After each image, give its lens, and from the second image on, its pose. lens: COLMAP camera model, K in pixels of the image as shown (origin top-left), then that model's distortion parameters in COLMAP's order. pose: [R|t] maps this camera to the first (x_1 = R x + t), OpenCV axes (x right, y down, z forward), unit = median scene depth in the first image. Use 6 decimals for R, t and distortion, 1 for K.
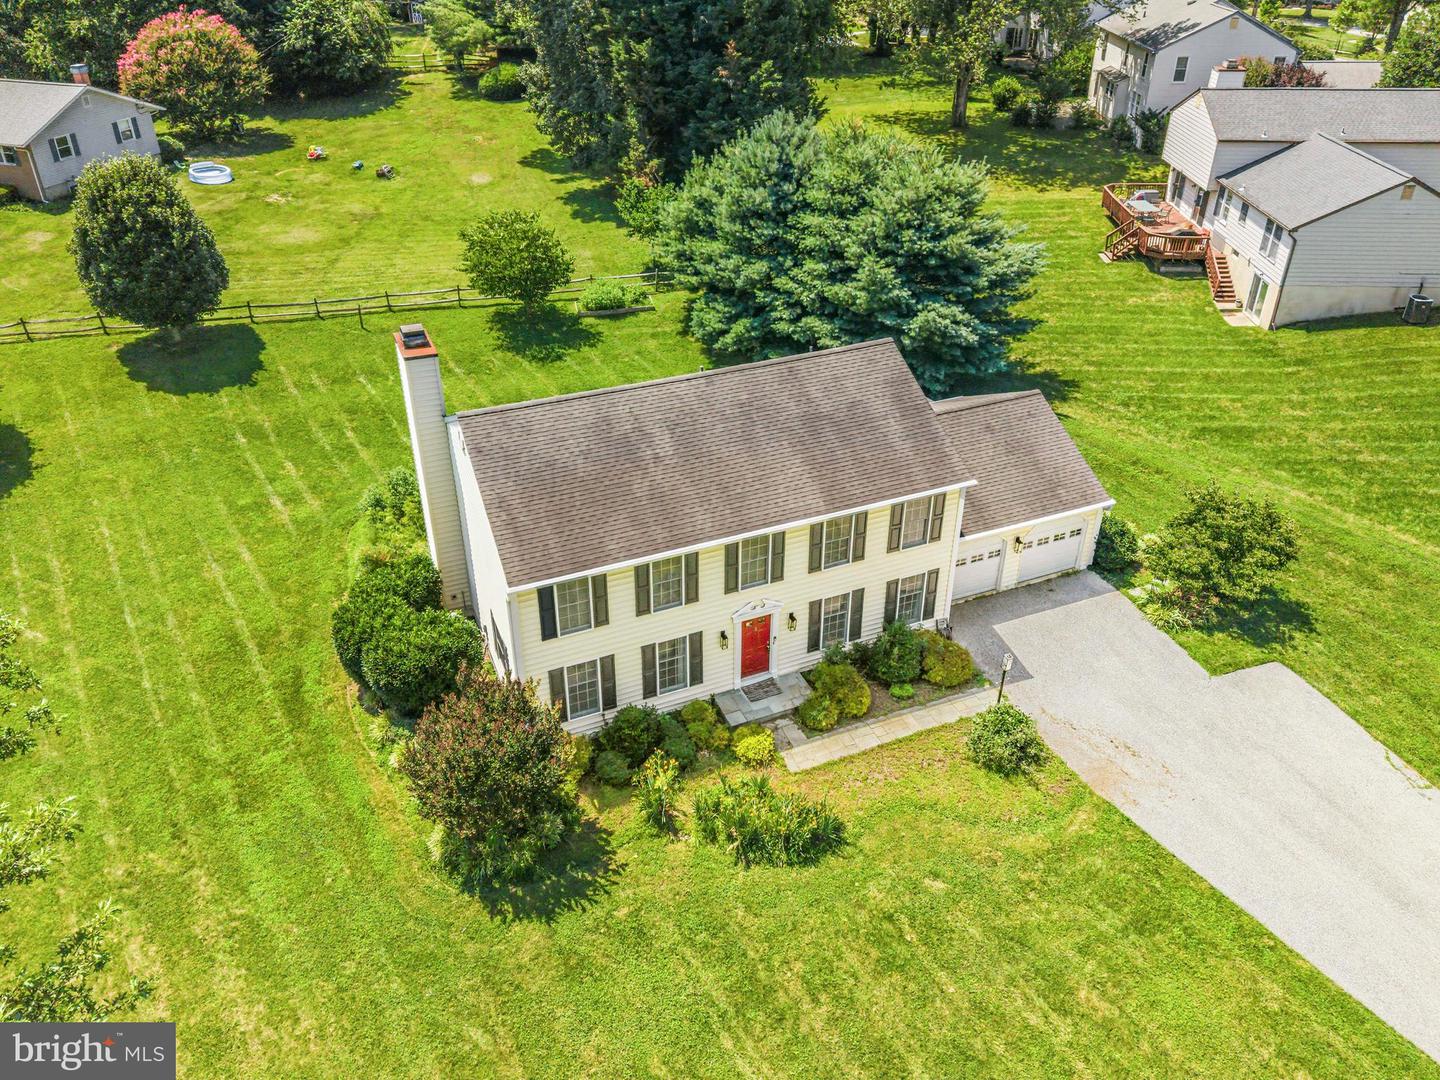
lens RADIAL K [[1087.2, 0, 719.1], [0, 1087.2, 489.6], [0, 0, 1]] dist [0.031767, -0.032996]
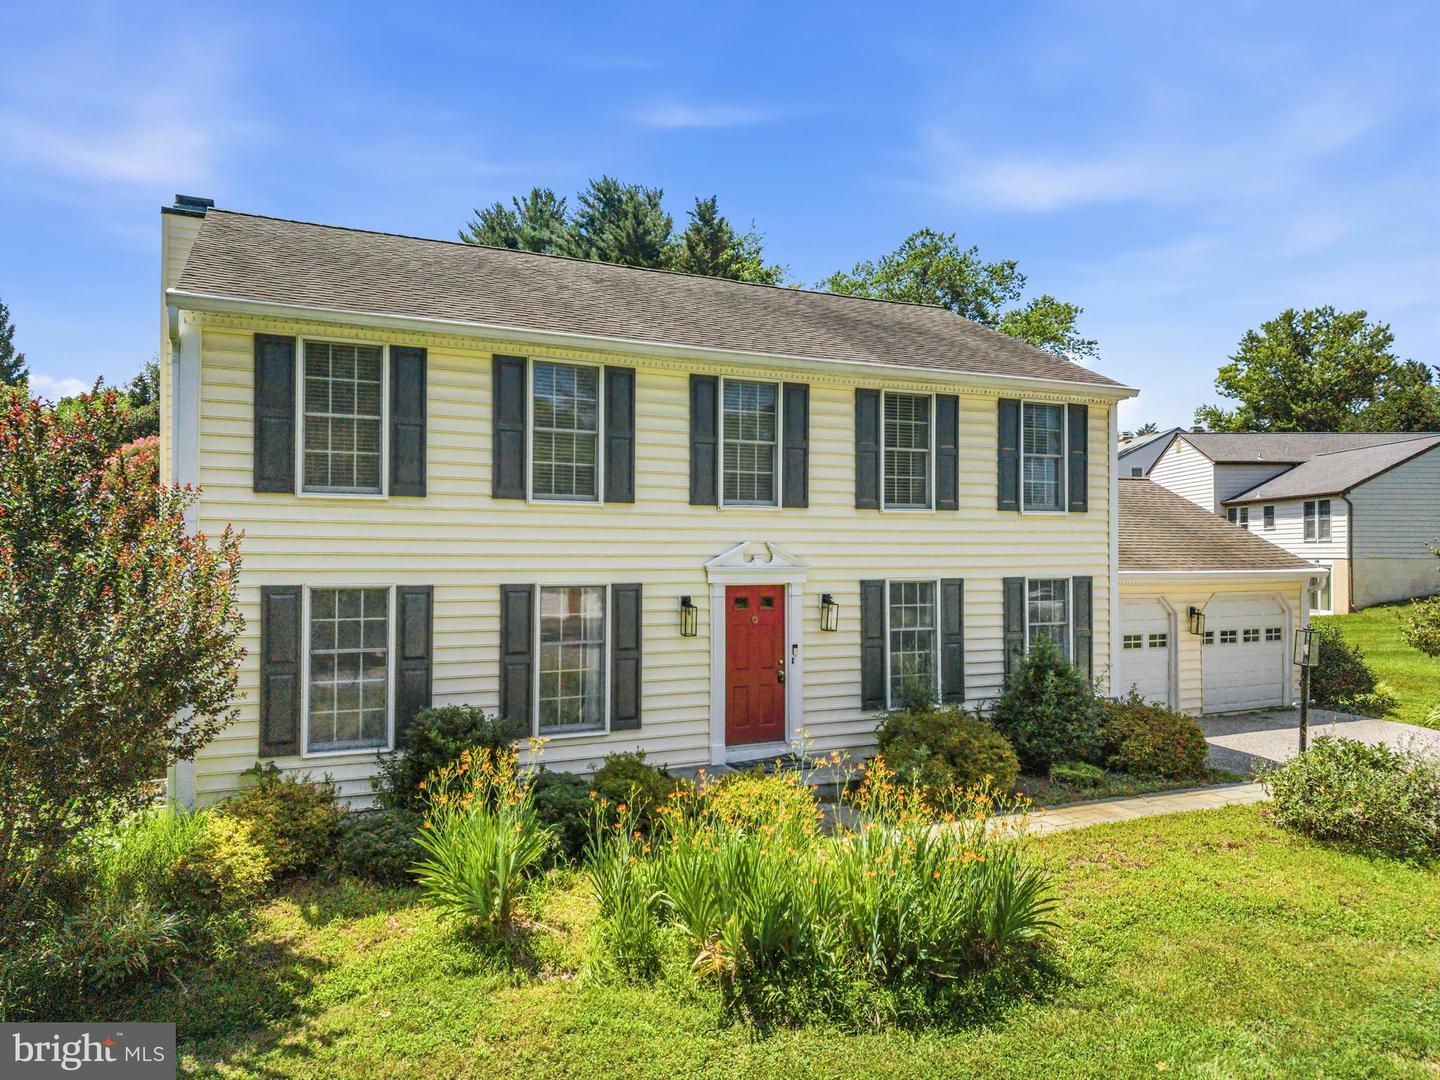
lens RADIAL K [[976.1, 0, 720.0], [0, 976.1, 540.0], [0, 0, 1]] dist [0.010009, -0.004262]
pose [[0.999519, 0.004352, 0.030700, 0.003619], [0.011980, 0.859010, -0.511818, 0.215912], [-0.028598, 0.511940, 0.858545, 0.417910]]
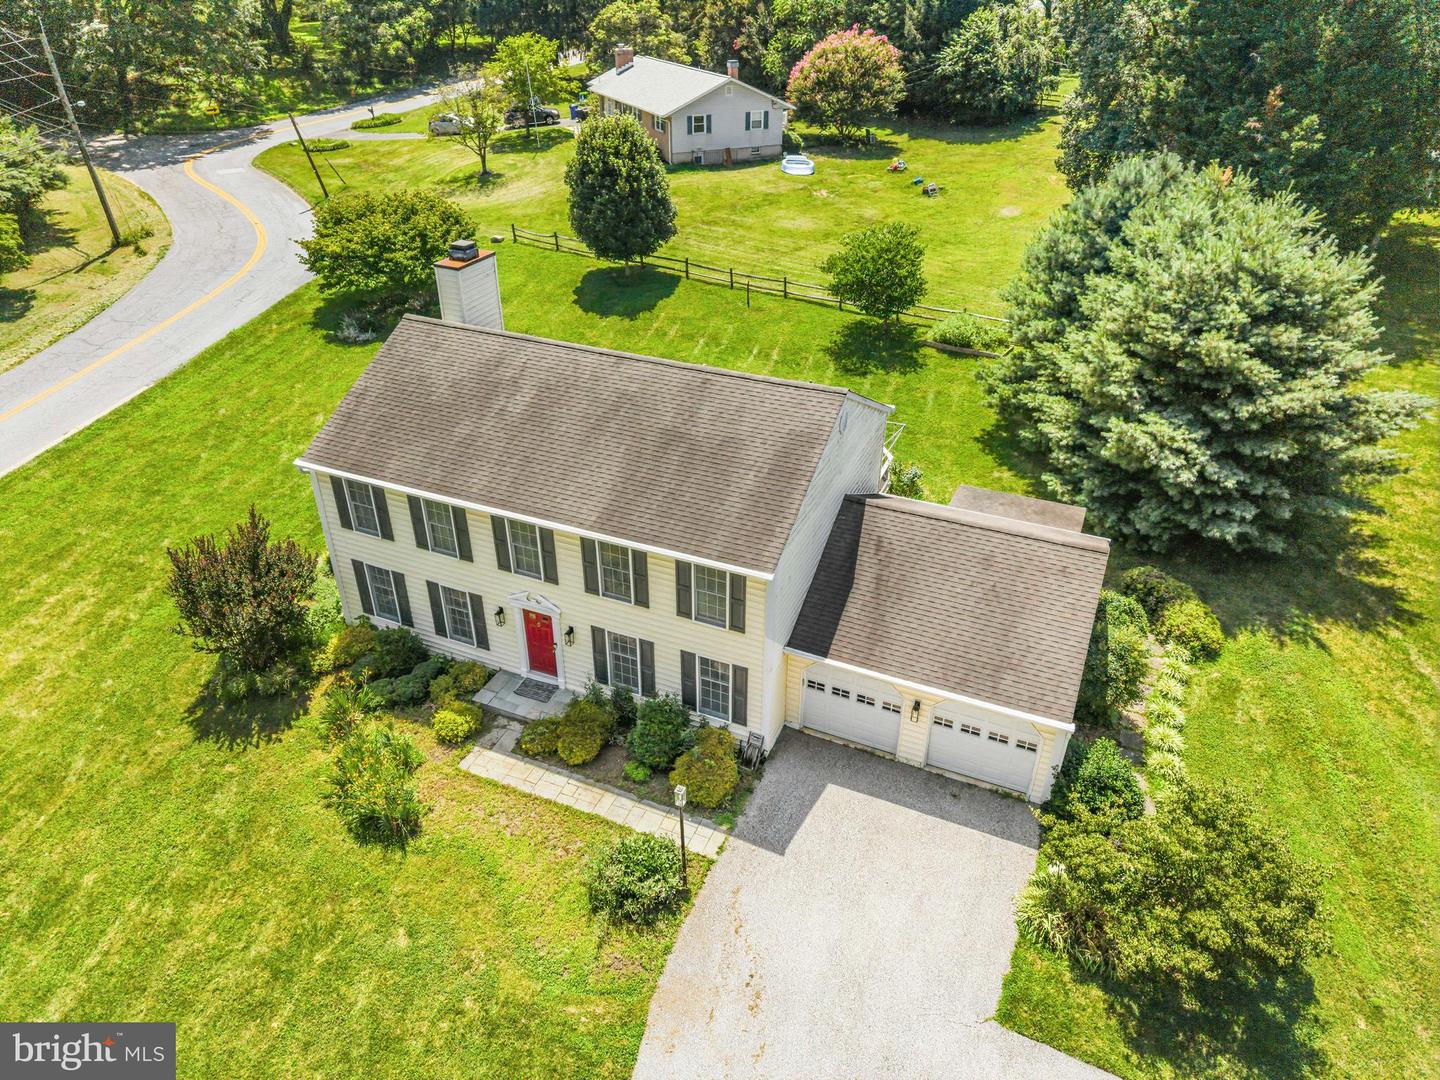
lens RADIAL K [[976.1, 0, 720.0], [0, 976.1, 540.0], [0, 0, 1]] dist [0.010009, -0.004262]
pose [[0.683899, 0.382367, -0.621352, 0.428688], [-0.370472, 0.915695, 0.155734, -0.084992], [0.628516, 0.123687, 0.767899, 0.304580]]
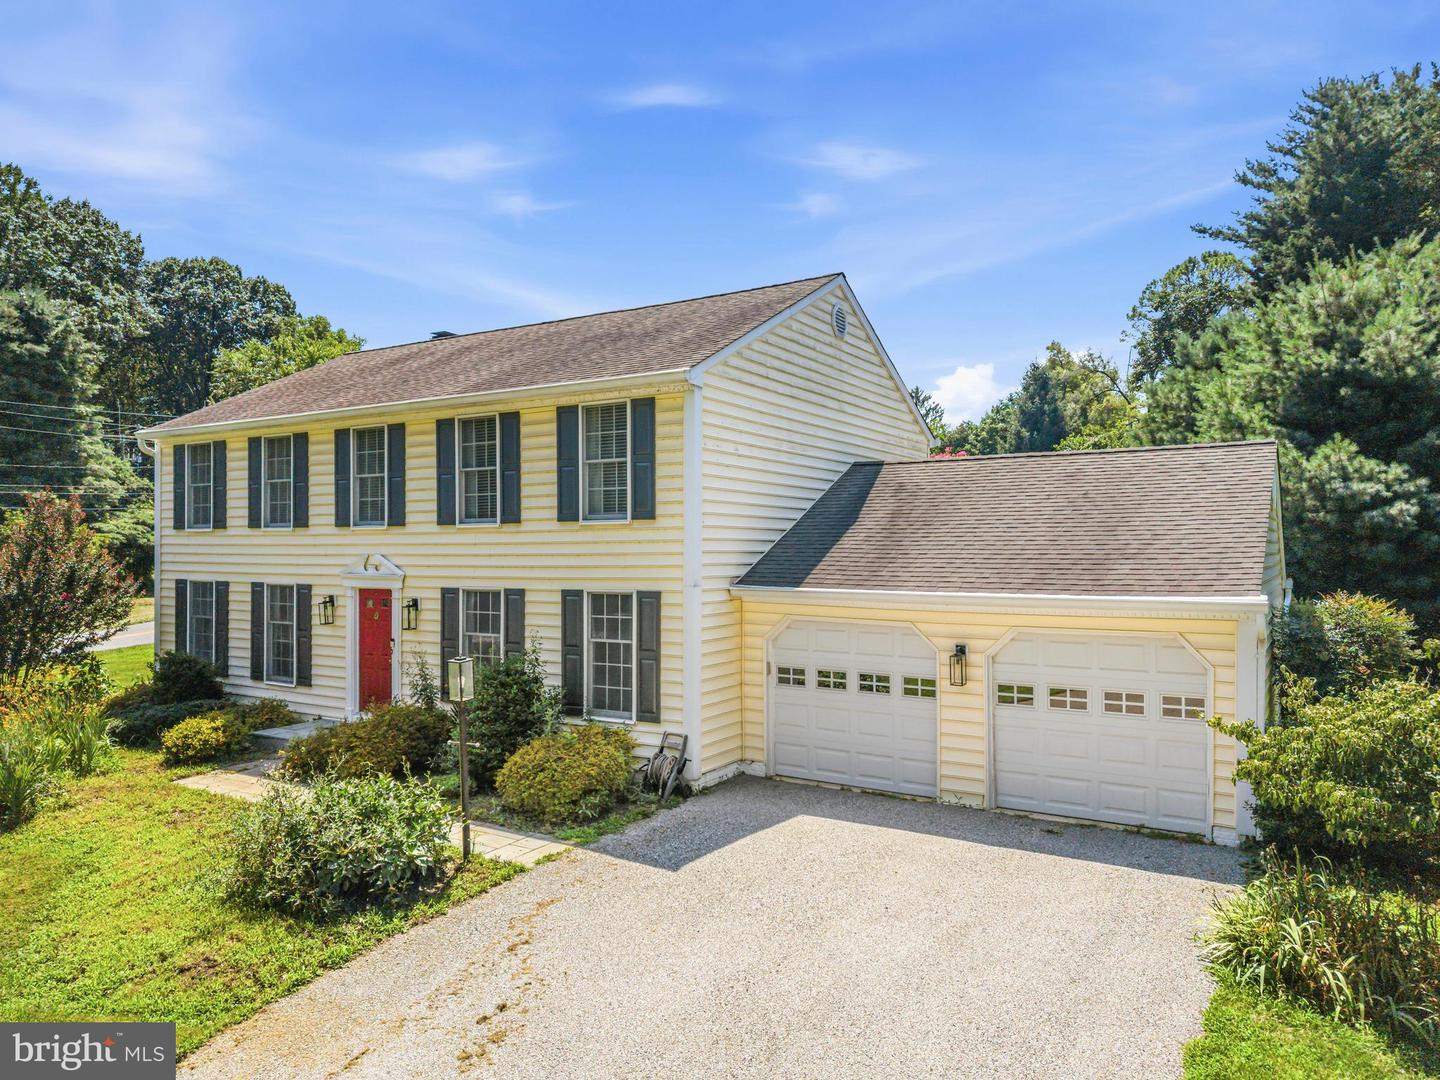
lens RADIAL K [[997.8, 0, 720.0], [0, 997.8, 540.0], [0, 0, 1]] dist [0.004049, -0.001998]
pose [[0.573116, -0.015155, -0.819334, 0.406905], [-0.417699, 0.854794, -0.307987, 0.124934], [0.705029, 0.518747, 0.483566, 0.573983]]
